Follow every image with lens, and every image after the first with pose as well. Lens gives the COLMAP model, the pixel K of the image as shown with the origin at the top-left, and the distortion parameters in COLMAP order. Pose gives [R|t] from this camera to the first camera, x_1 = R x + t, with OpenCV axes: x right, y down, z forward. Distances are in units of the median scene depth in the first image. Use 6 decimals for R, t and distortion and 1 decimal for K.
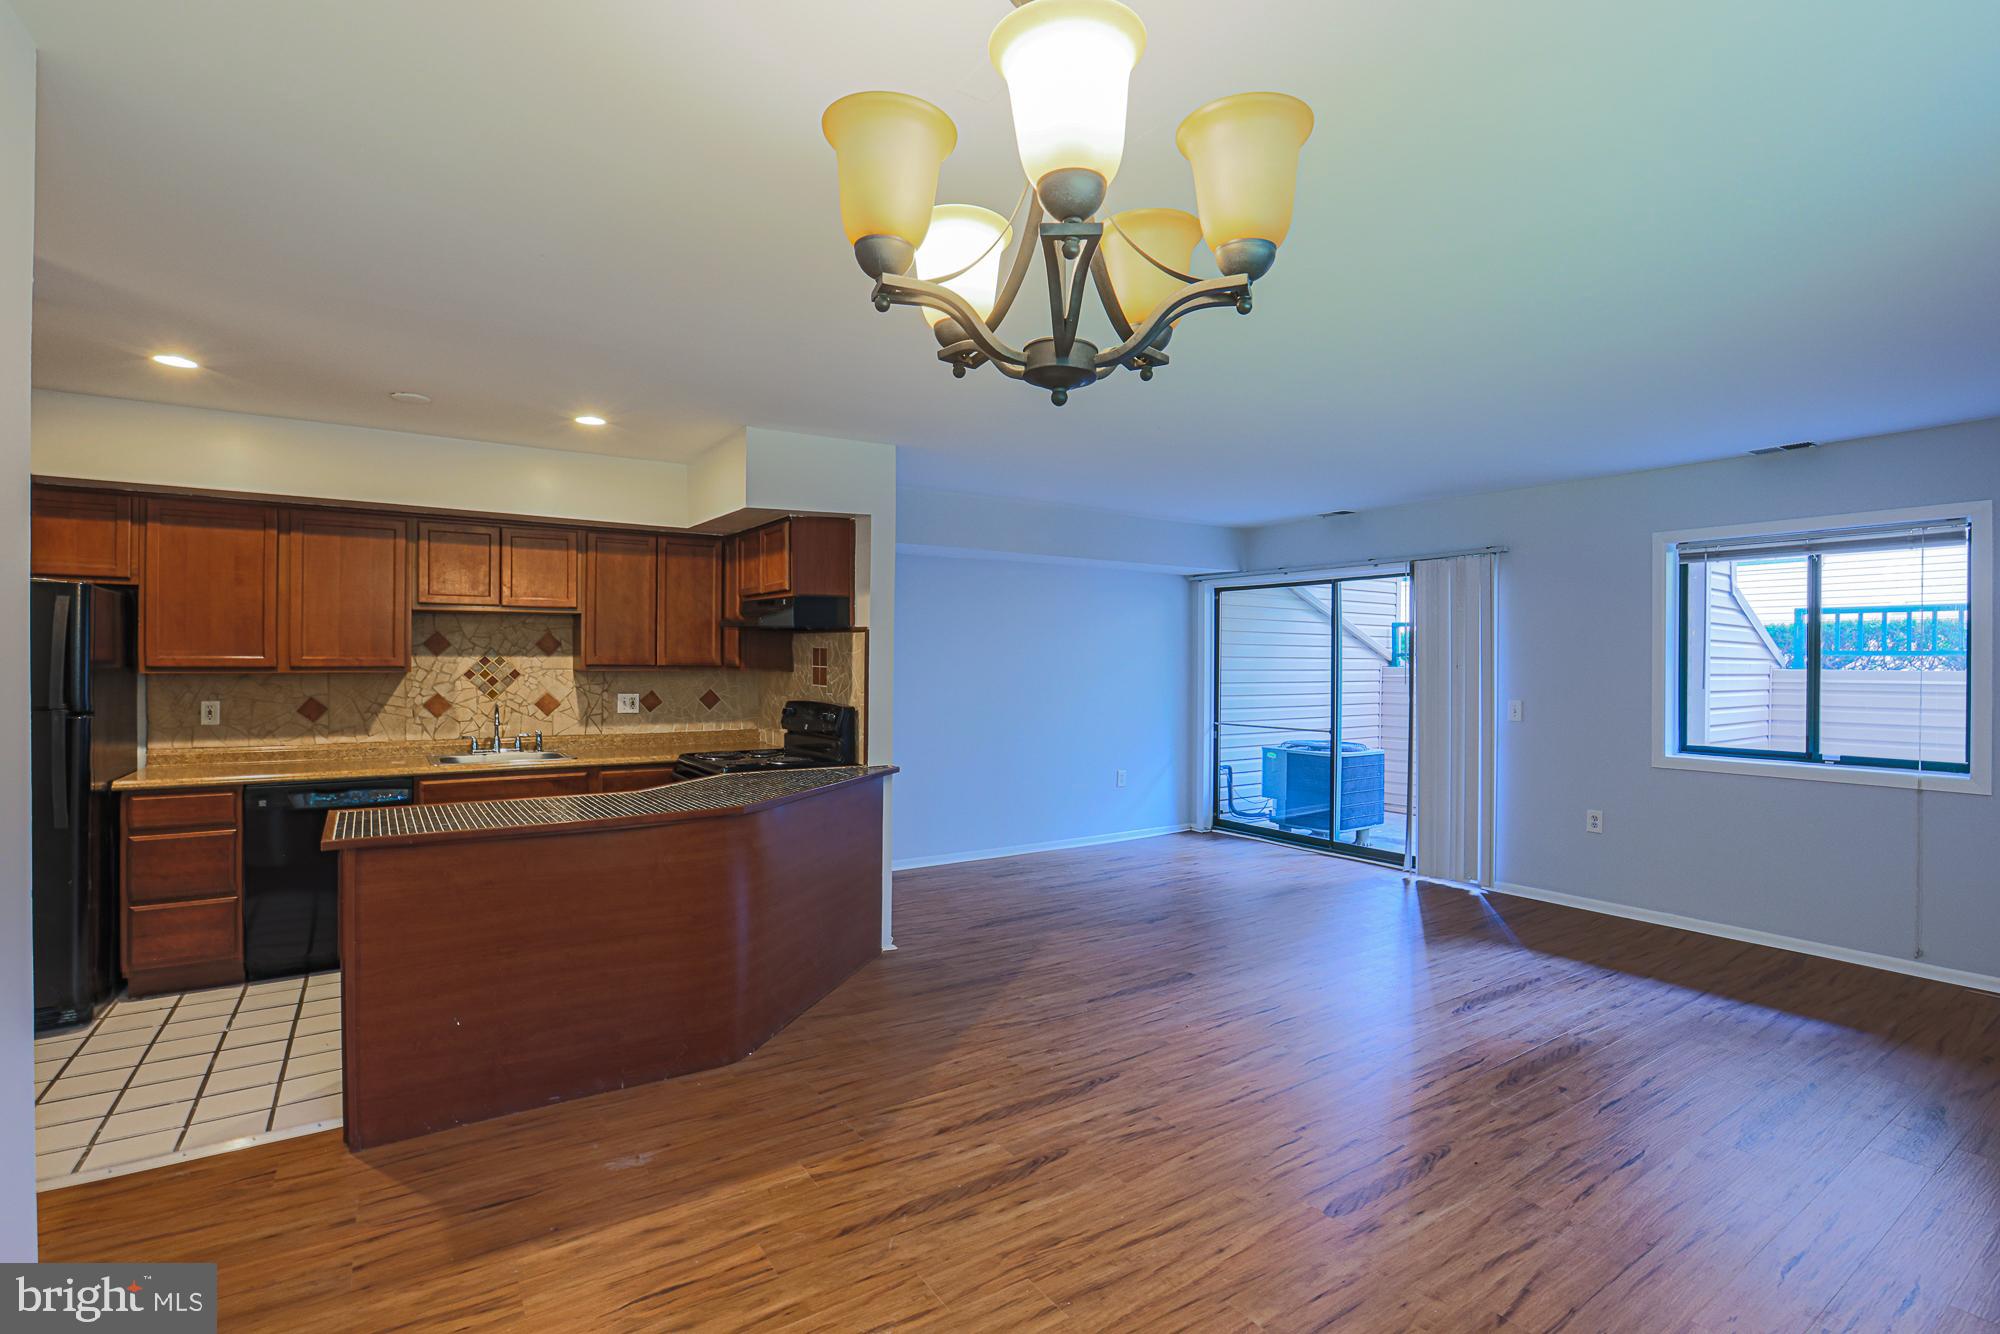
lens RADIAL K [[921.1, 0, 1019.8], [0, 921.1, 665.6], [0, 0, 1]] dist [-0.049390, 0.017055]
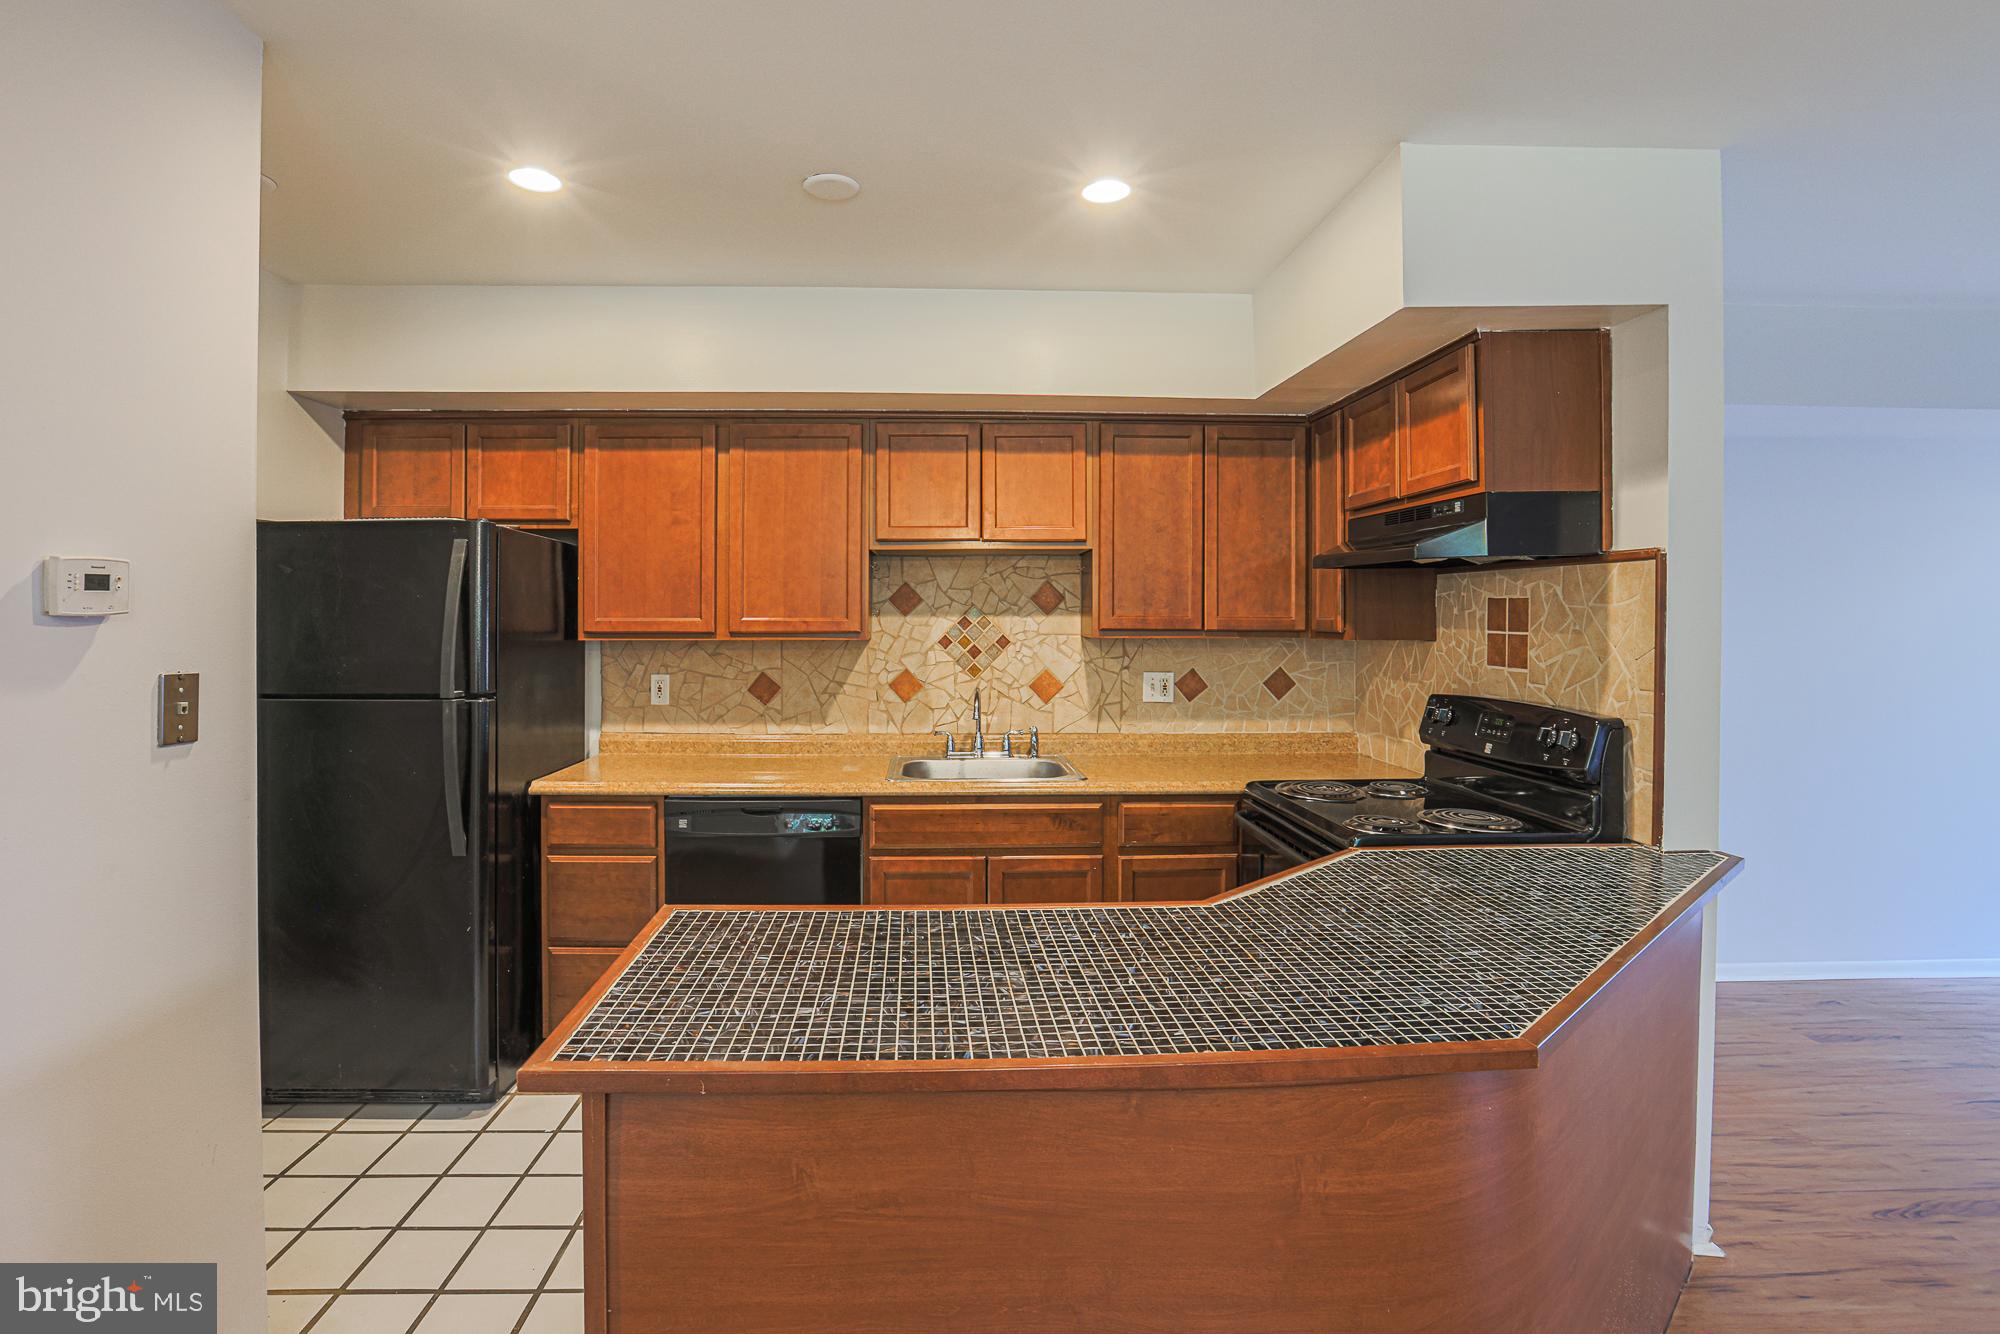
lens RADIAL K [[936.2, 0, 960.7], [0, 936.2, 629.2], [0, 0, 1]] dist [-0.051117, 0.017138]
pose [[0.840871, 0.003426, -0.541225, -0.214252], [0.001706, 0.999958, 0.008981, -0.007828], [0.541234, -0.008476, 0.840830, 0.416587]]
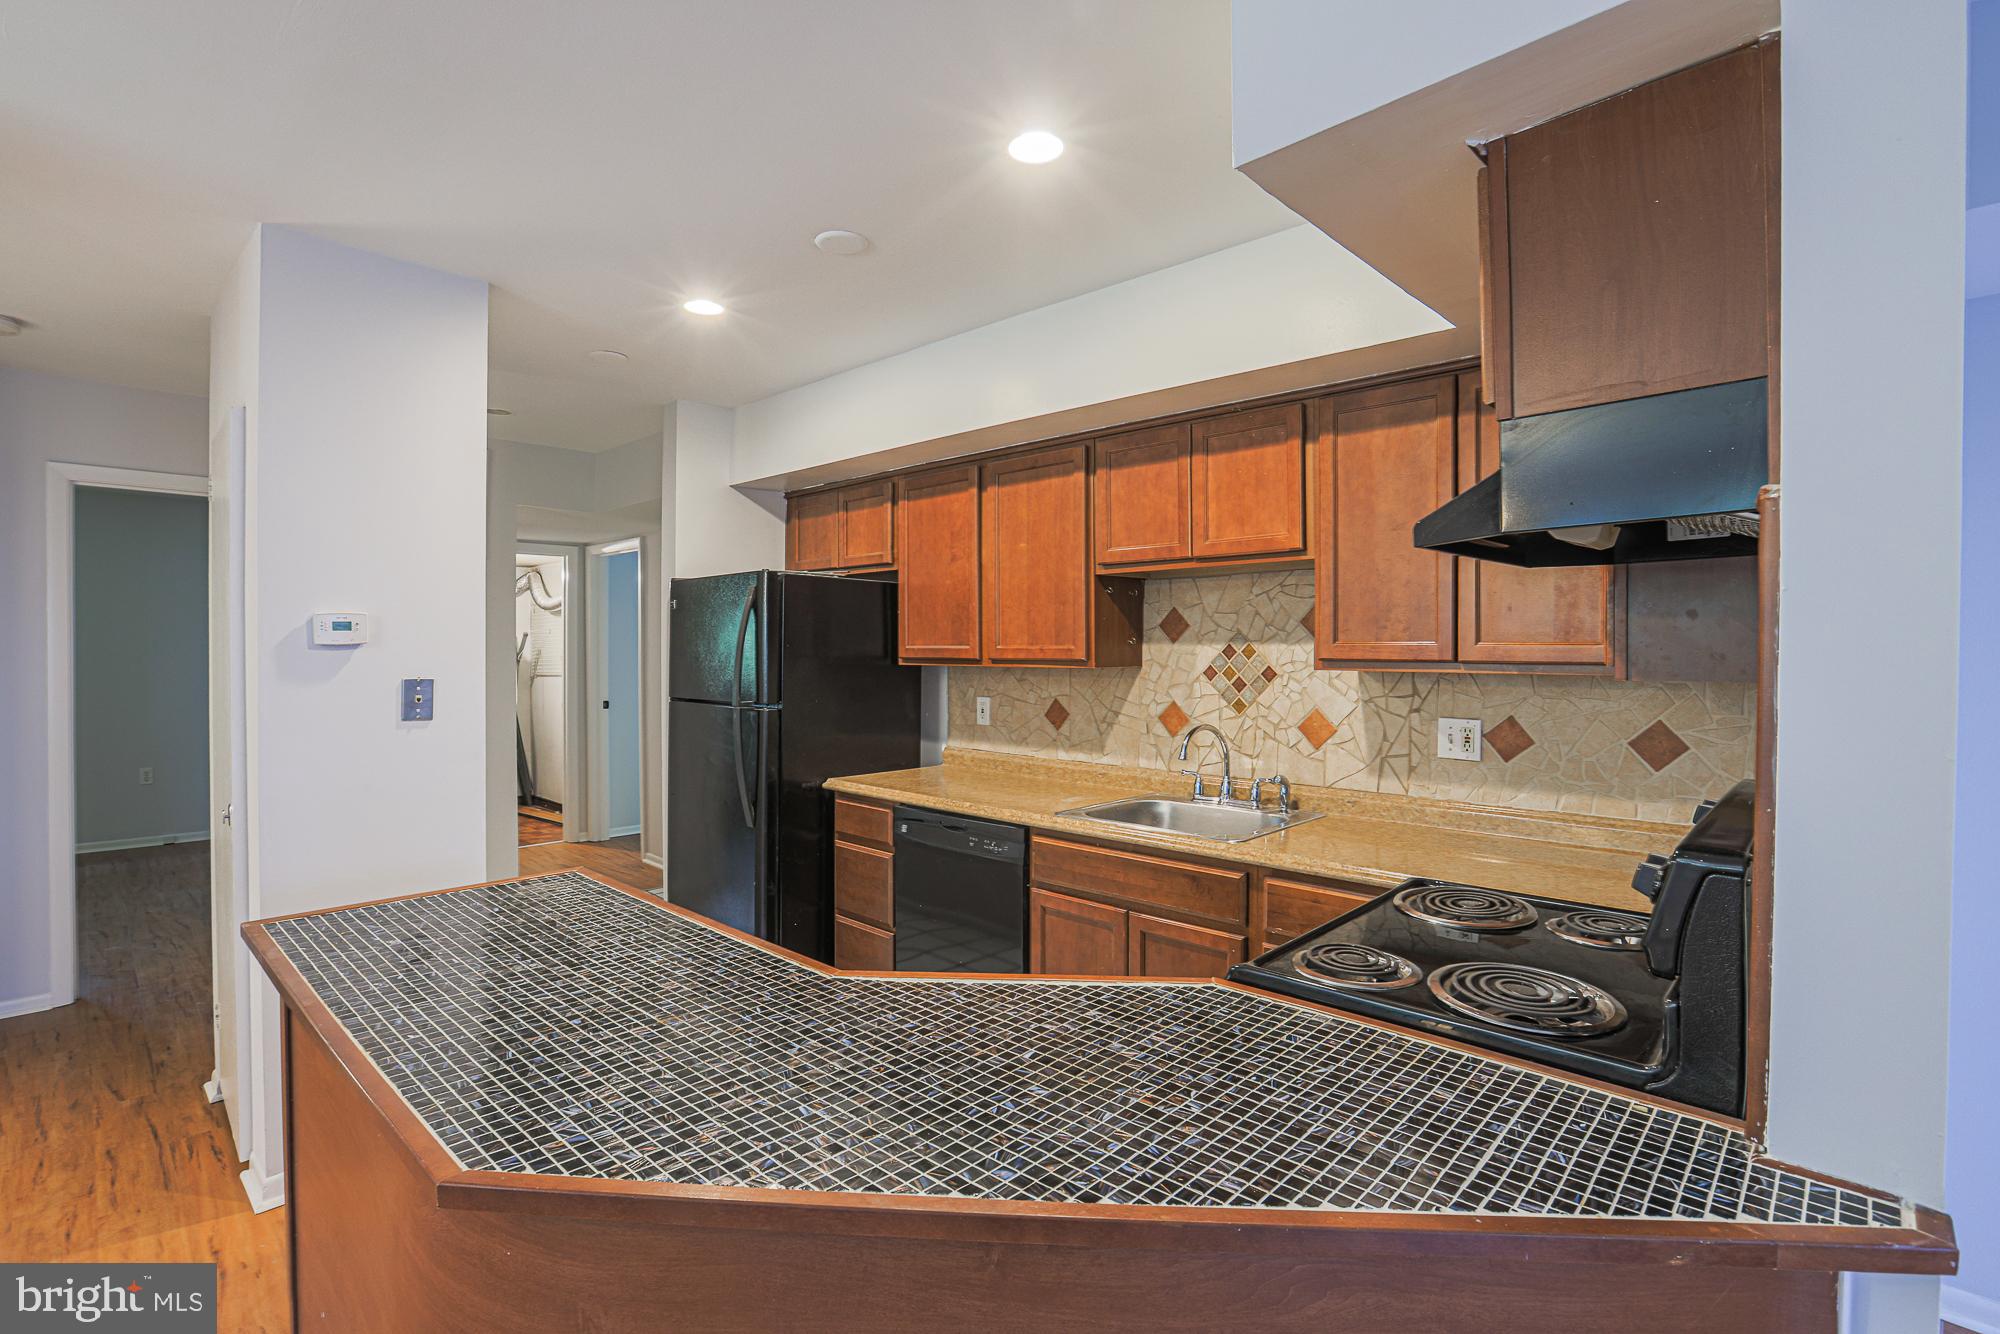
lens RADIAL K [[936.2, 0, 1011.9], [0, 936.2, 654.3], [0, 0, 1]] dist [-0.051117, 0.017138]
pose [[0.217452, 0.005071, -0.976058, -0.001603], [-0.000207, 0.999987, 0.005149, -0.007047], [0.976071, -0.000918, 0.217450, 0.770430]]
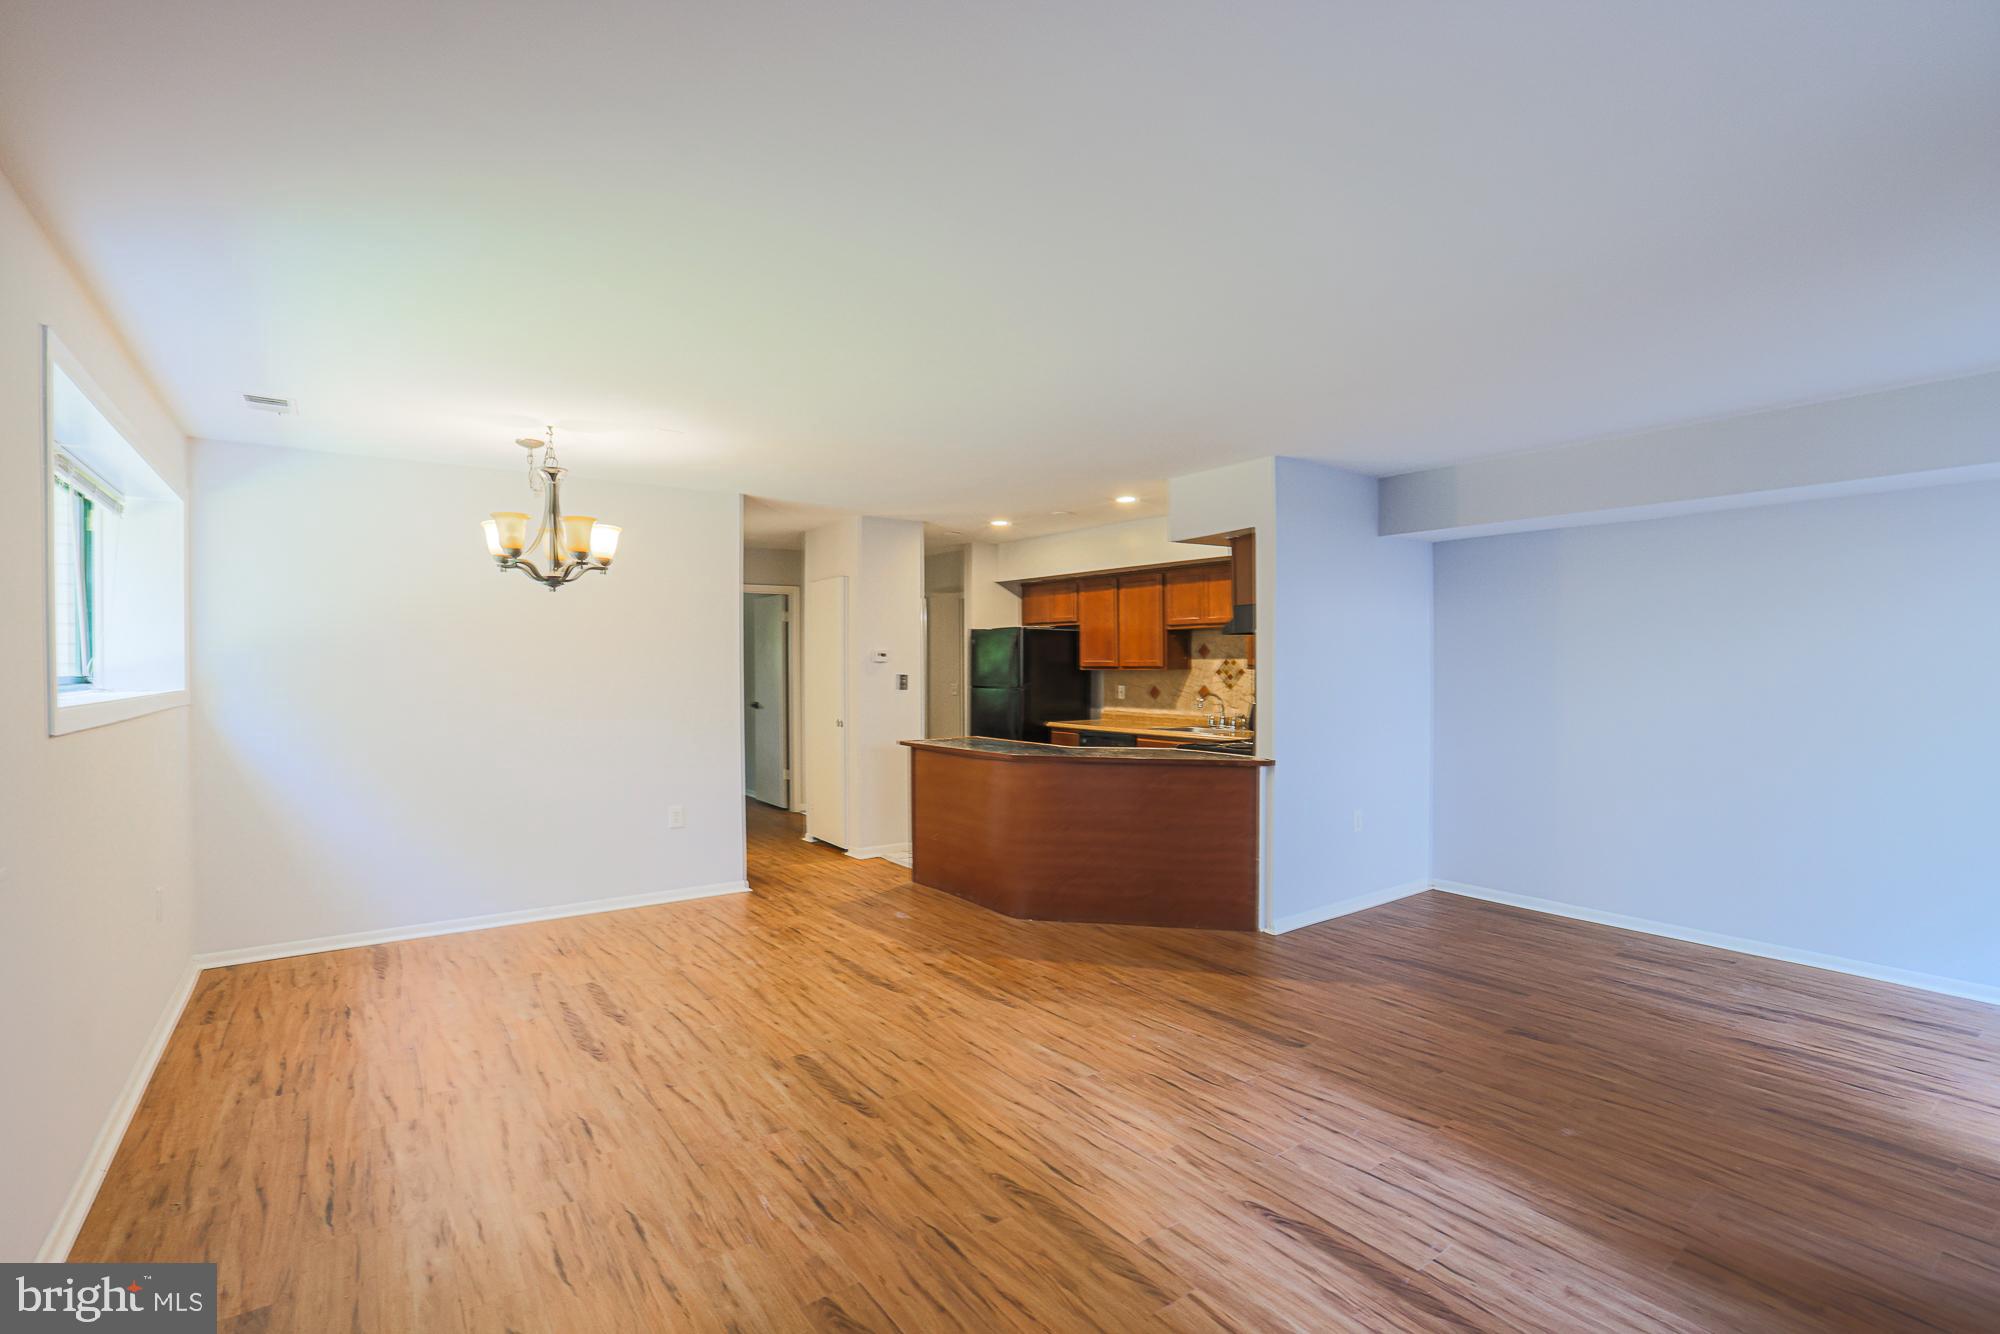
lens RADIAL K [[921.1, 0, 996.7], [0, 921.1, 715.4], [0, 0, 1]] dist [-0.049390, 0.017055]
pose [[0.029118, 0.054648, -0.998081, 0.893662], [0.007022, 0.998469, 0.054874, -0.004391], [0.999551, -0.008606, 0.028690, 0.646088]]
